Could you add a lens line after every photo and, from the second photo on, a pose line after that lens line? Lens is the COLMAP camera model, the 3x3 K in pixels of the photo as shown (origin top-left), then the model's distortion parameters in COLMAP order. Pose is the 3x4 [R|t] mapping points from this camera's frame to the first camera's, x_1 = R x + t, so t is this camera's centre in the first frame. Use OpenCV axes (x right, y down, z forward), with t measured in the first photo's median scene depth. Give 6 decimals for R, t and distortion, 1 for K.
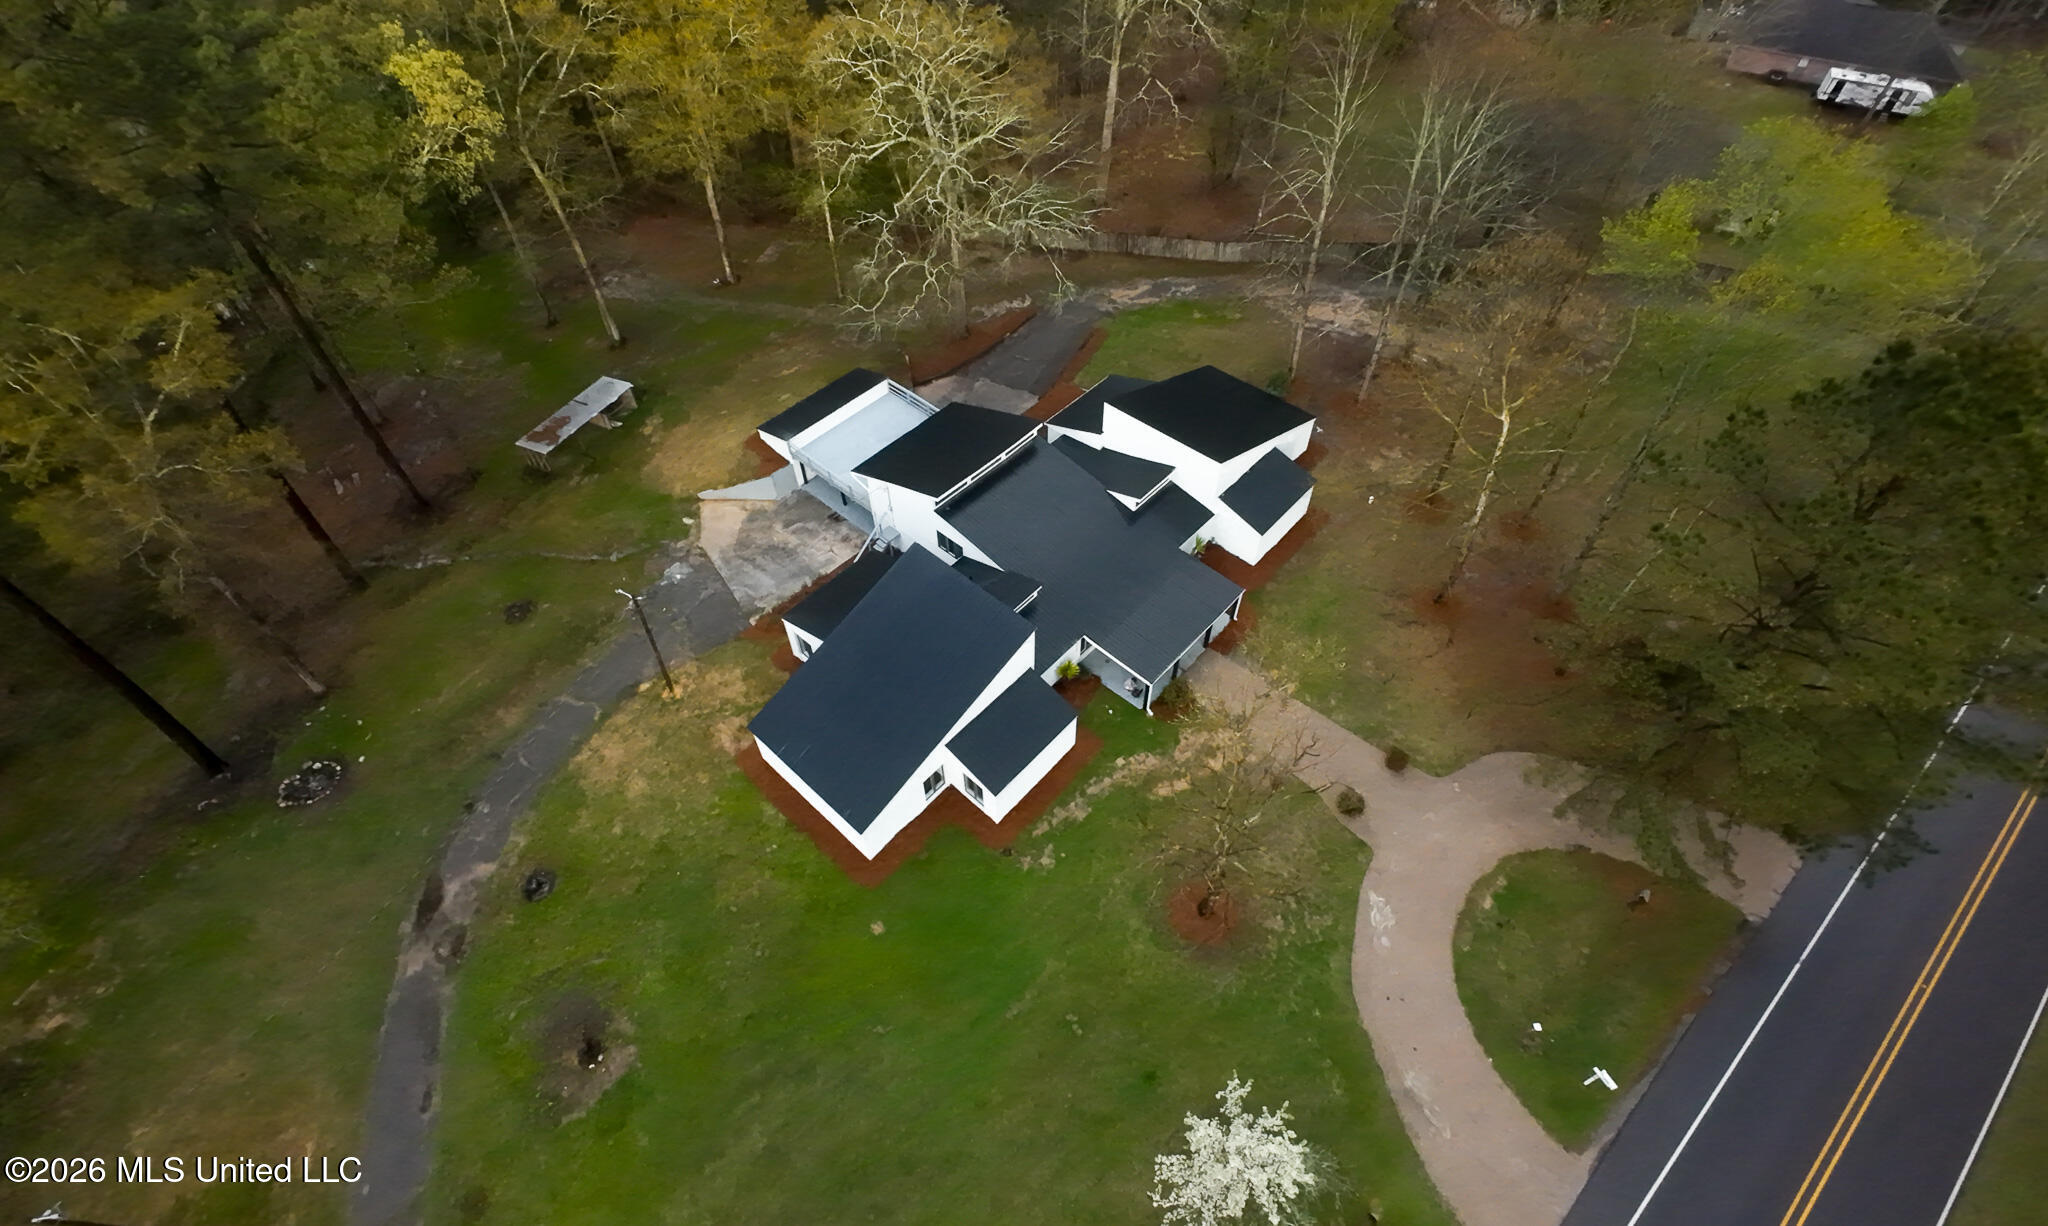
lens RADIAL K [[901.6, 0, 1029.2], [0, 901.6, 533.0], [0, 0, 1]] dist [0.008378, 0.000231]
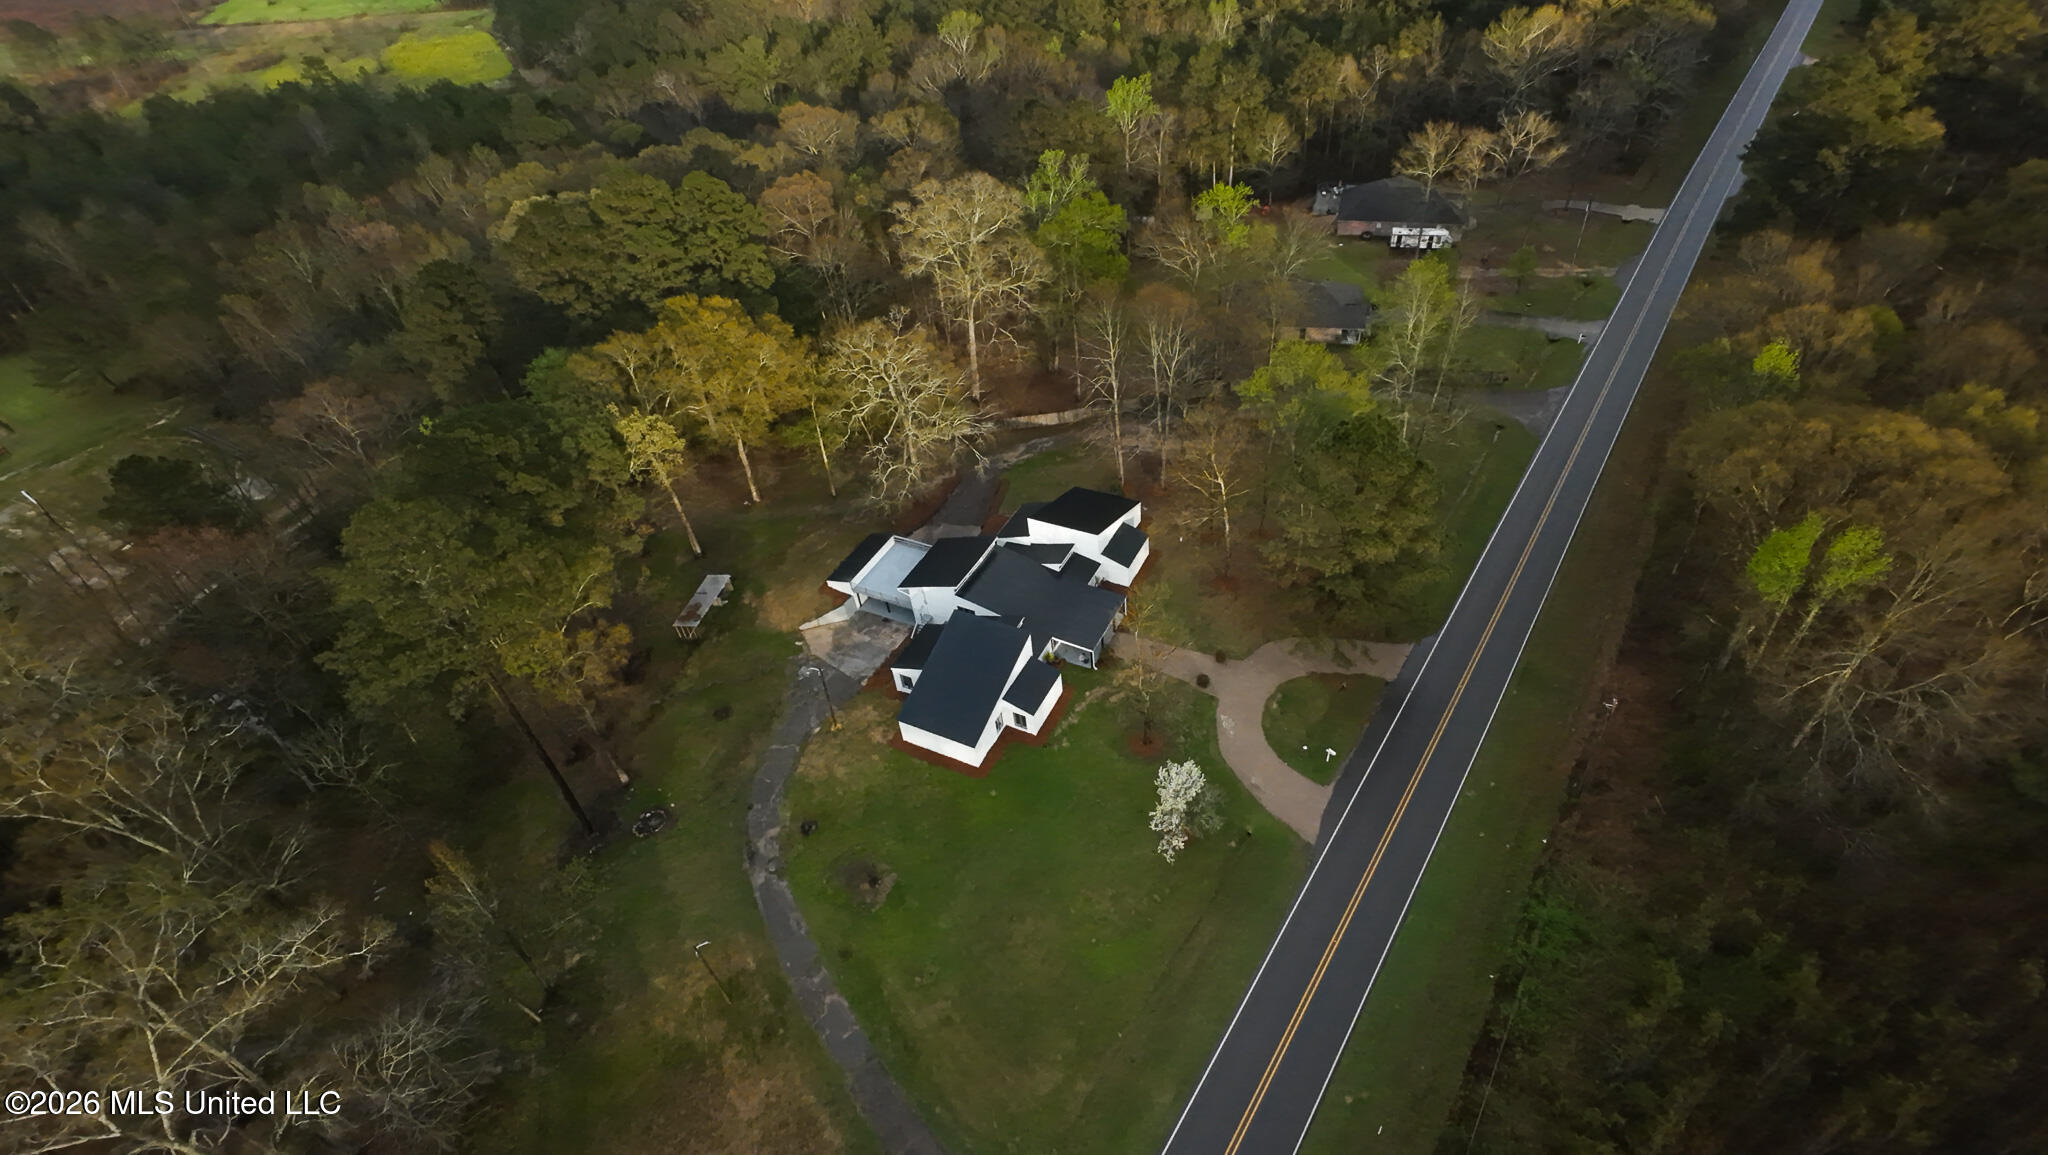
lens RADIAL K [[803.6, 0, 1024.0], [0, 803.6, 577.5], [0, 0, 1]] dist [0.000216, 0.000238]
pose [[0.964587, -0.228239, 0.132205, -0.165542], [0.240089, 0.967301, -0.081771, 0.101159], [-0.109219, 0.110616, 0.987844, -0.583545]]
